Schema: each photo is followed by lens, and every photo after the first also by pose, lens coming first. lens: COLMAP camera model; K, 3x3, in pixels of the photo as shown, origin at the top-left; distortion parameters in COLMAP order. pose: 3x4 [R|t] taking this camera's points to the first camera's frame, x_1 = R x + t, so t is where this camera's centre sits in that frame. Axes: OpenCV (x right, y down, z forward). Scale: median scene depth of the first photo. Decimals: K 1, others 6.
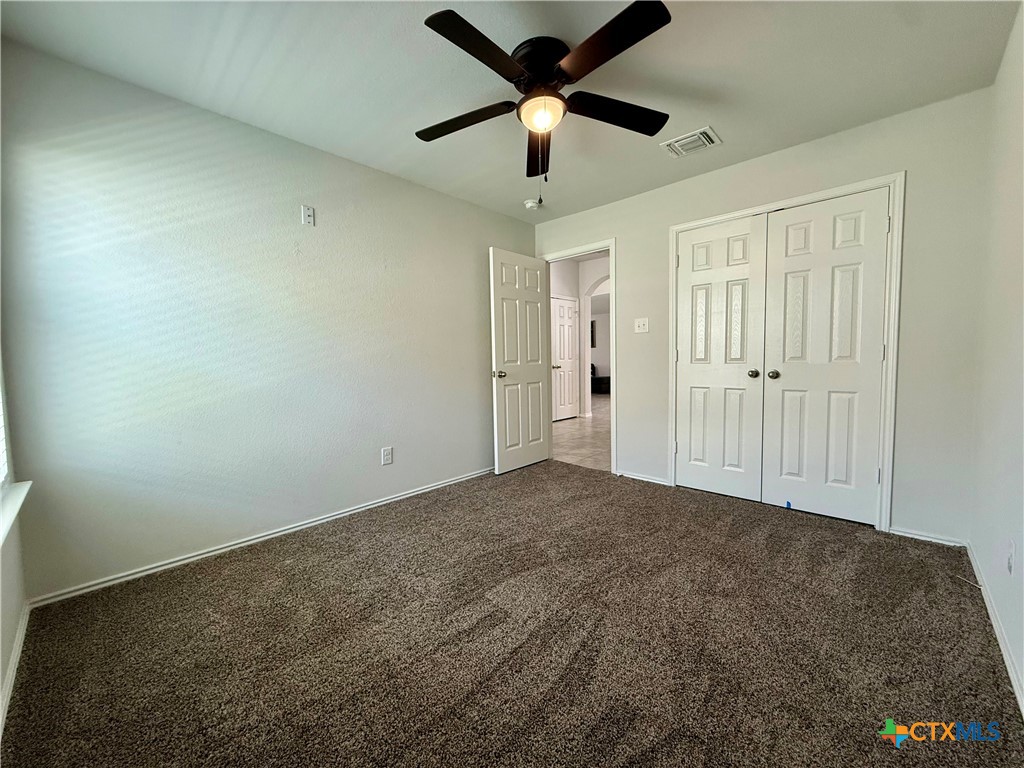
lens RADIAL K [[408.1, 0, 510.1], [0, 408.1, 385.9], [0, 0, 1]] dist [0.001579, -0.000605]
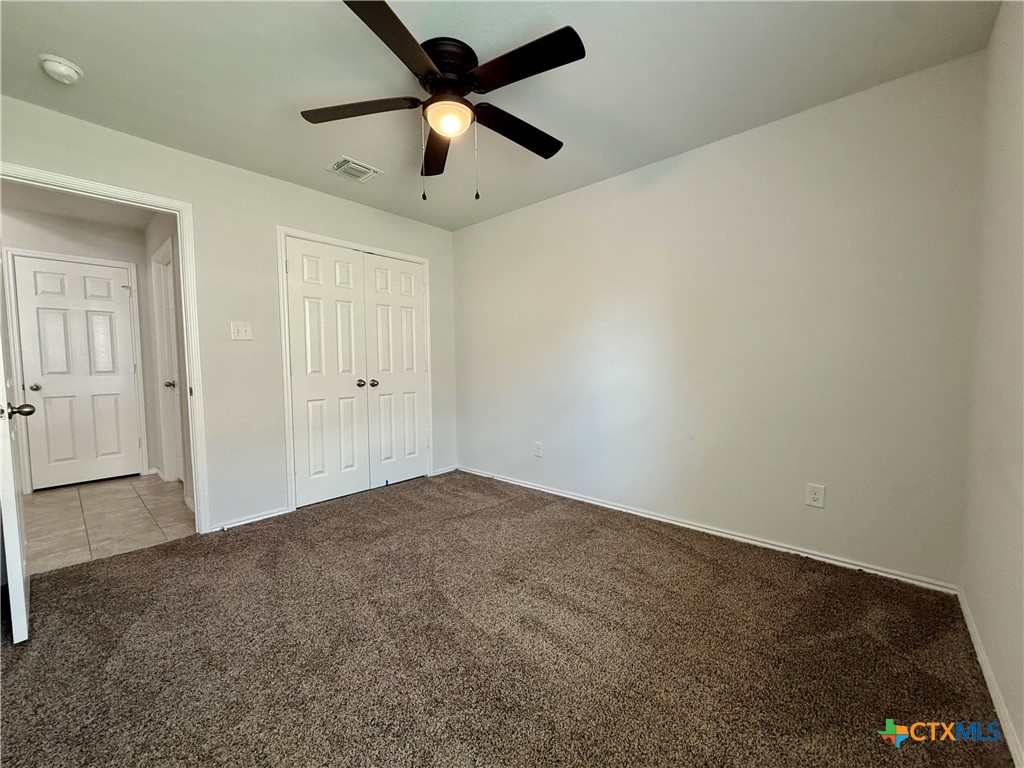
lens RADIAL K [[408.1, 0, 509.9], [0, 408.1, 384.2], [0, 0, 1]] dist [0.001579, -0.000605]
pose [[-0.041396, -0.034473, 0.998548, -0.576926], [0.077817, 0.996258, 0.037620, -0.036191], [-0.996108, 0.079262, -0.038558, 0.590434]]
